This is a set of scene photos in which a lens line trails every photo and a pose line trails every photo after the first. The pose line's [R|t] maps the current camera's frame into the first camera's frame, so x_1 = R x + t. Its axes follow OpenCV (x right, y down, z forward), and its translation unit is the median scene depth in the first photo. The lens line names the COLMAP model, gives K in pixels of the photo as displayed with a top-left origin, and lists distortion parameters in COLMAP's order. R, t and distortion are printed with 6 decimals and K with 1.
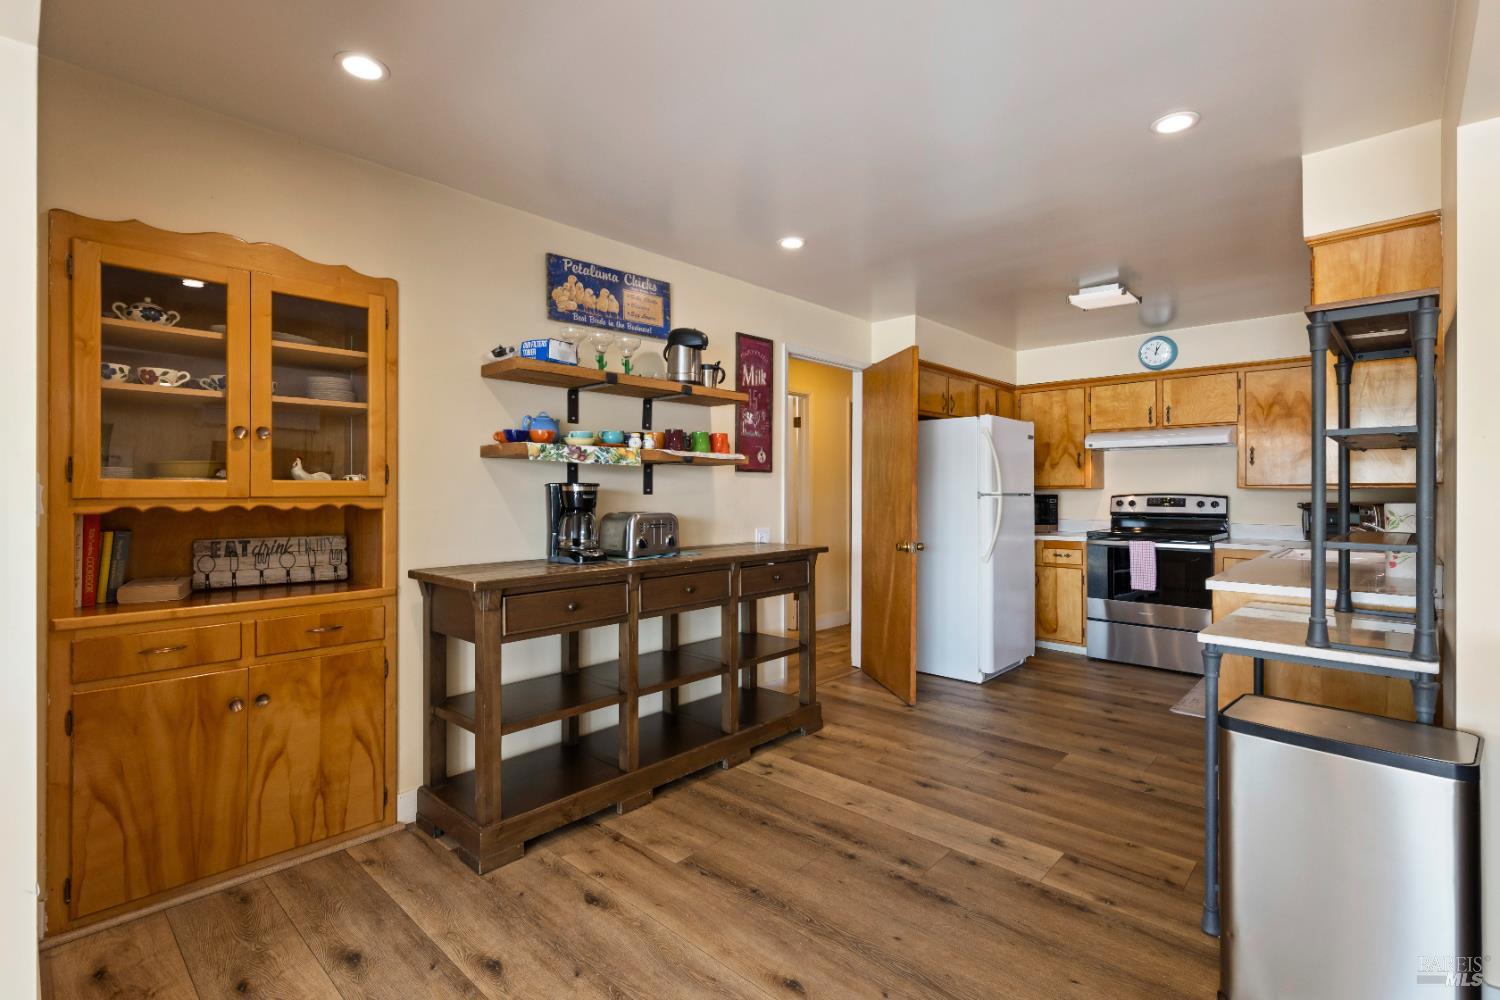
lens RADIAL K [[672.5, 0, 756.1], [0, 672.5, 490.3], [0, 0, 1]] dist [-0.000462, -0.000358]
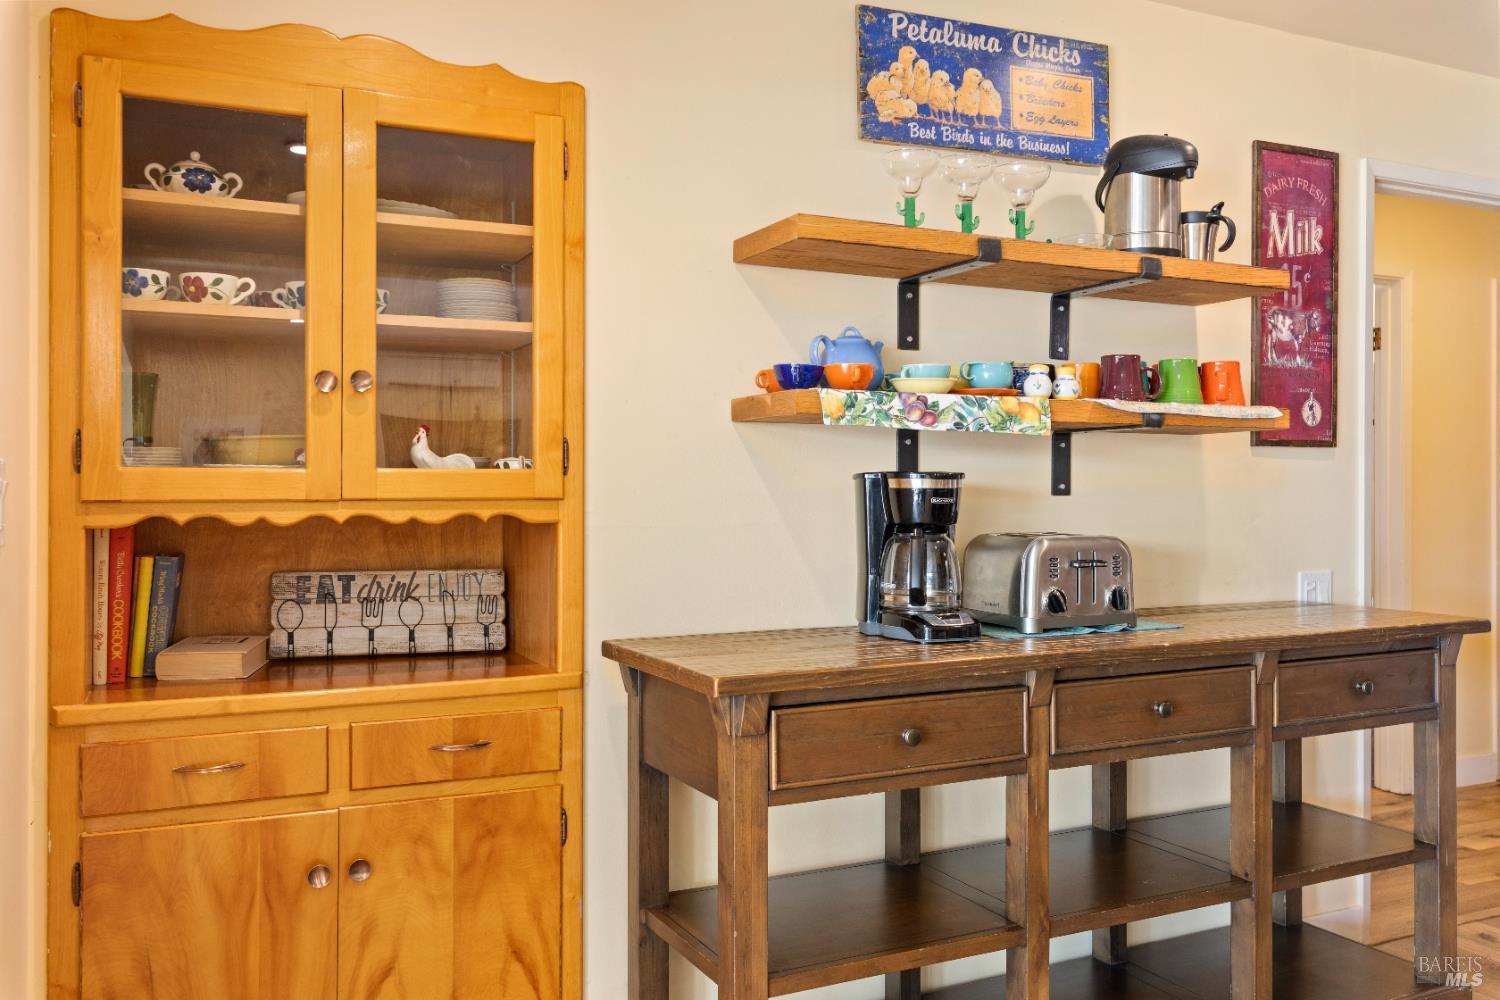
lens RADIAL K [[1230.2, 0, 781.4], [0, 1230.2, 482.7], [0, 0, 1]] dist [-0.001847, 0.000789]
pose [[0.935792, 0.000764, -0.352551, -0.049716], [-0.001096, 0.999999, -0.000743, -0.002538], [0.352550, 0.001081, 0.935792, 0.149606]]
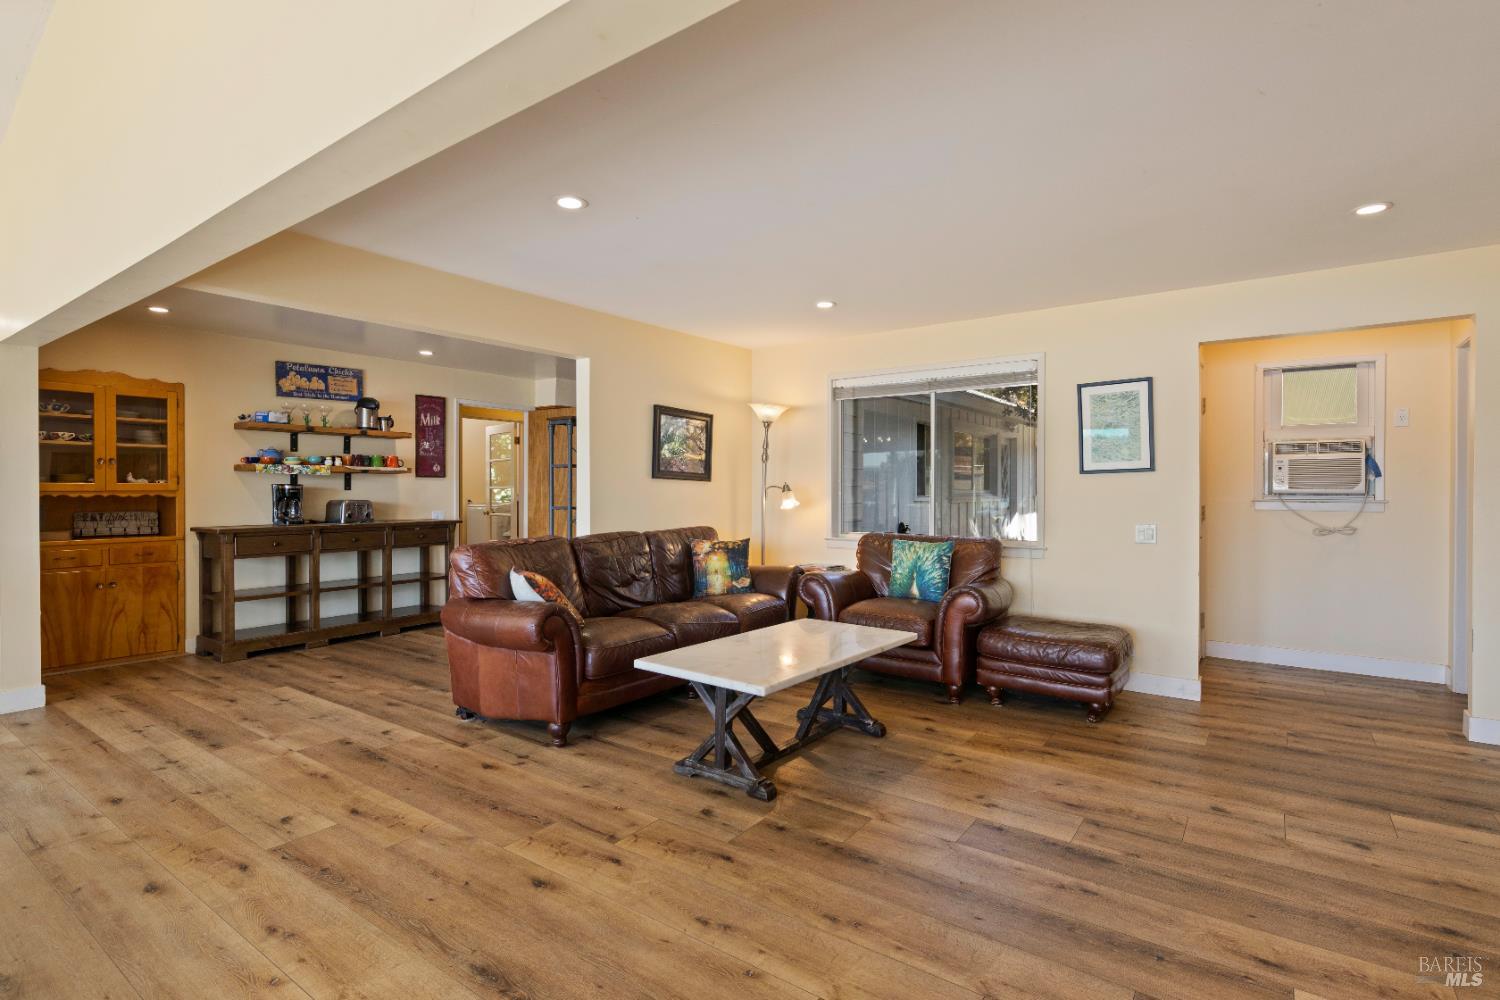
lens RADIAL K [[704.7, 0, 754.1], [0, 704.7, 495.0], [0, 0, 1]] dist [-0.003520, -0.001072]
pose [[0.992034, -0.000645, 0.125970, 0.831877], [-0.000406, 0.999965, 0.008321, 0.003063], [-0.125971, -0.008305, 0.991999, -1.211624]]
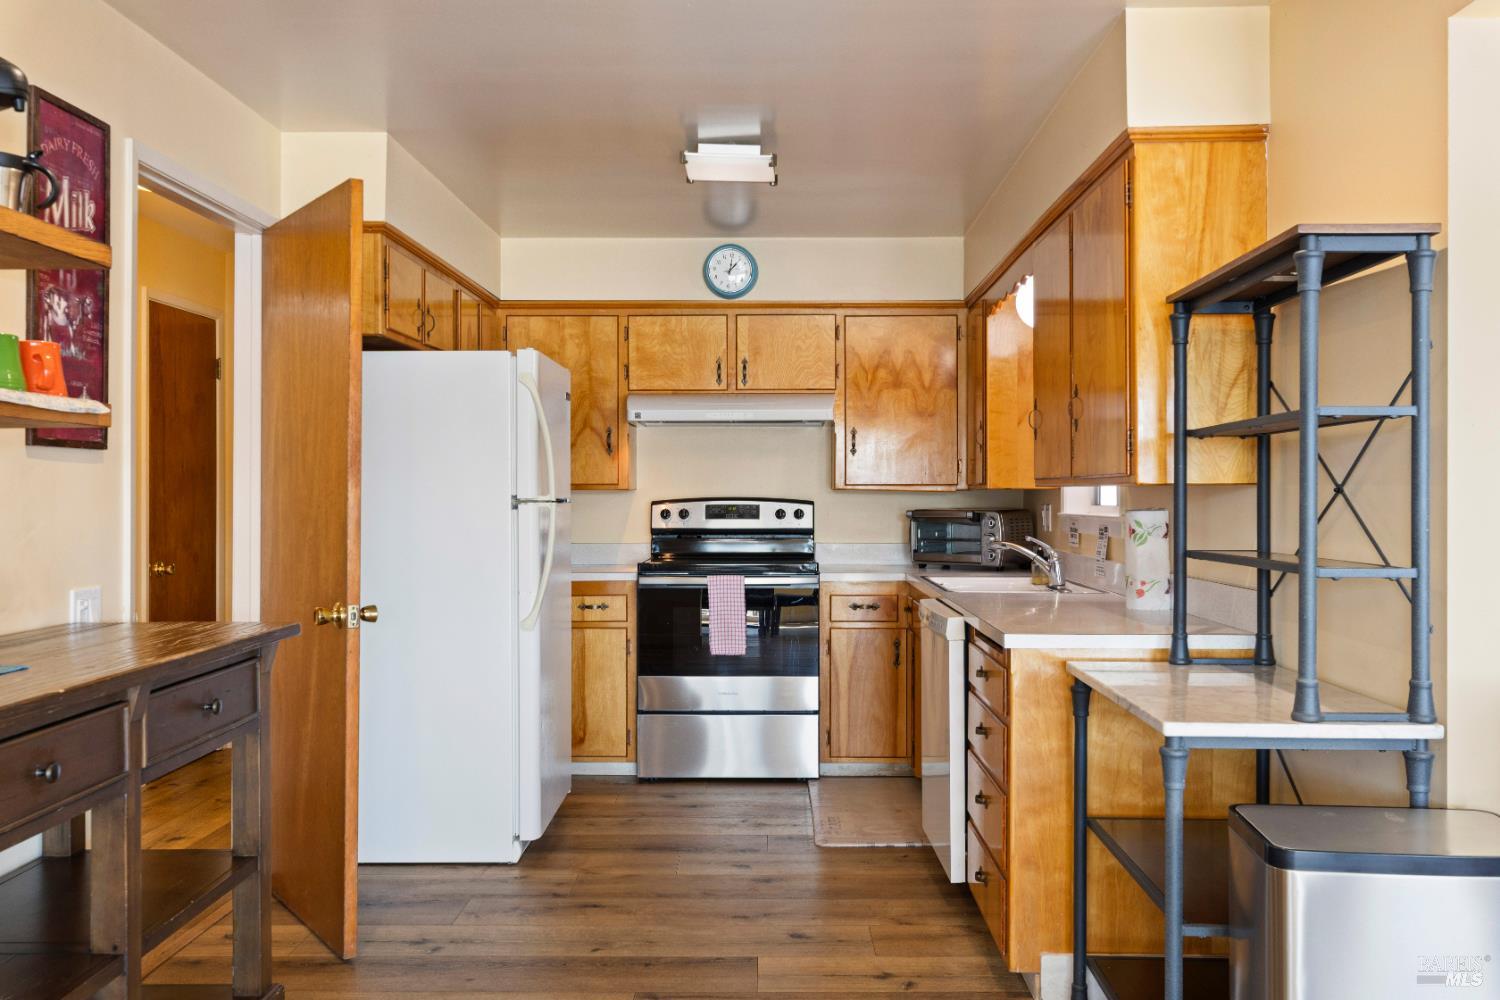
lens RADIAL K [[1215.1, 0, 752.4], [0, 1215.1, 493.5], [0, 0, 1]] dist [-0.003960, -0.001147]
pose [[0.743425, -0.000970, 0.668819, -0.263938], [0.000000, 0.999999, 0.001451, -0.001310], [-0.668819, -0.001078, 0.743424, 0.287499]]
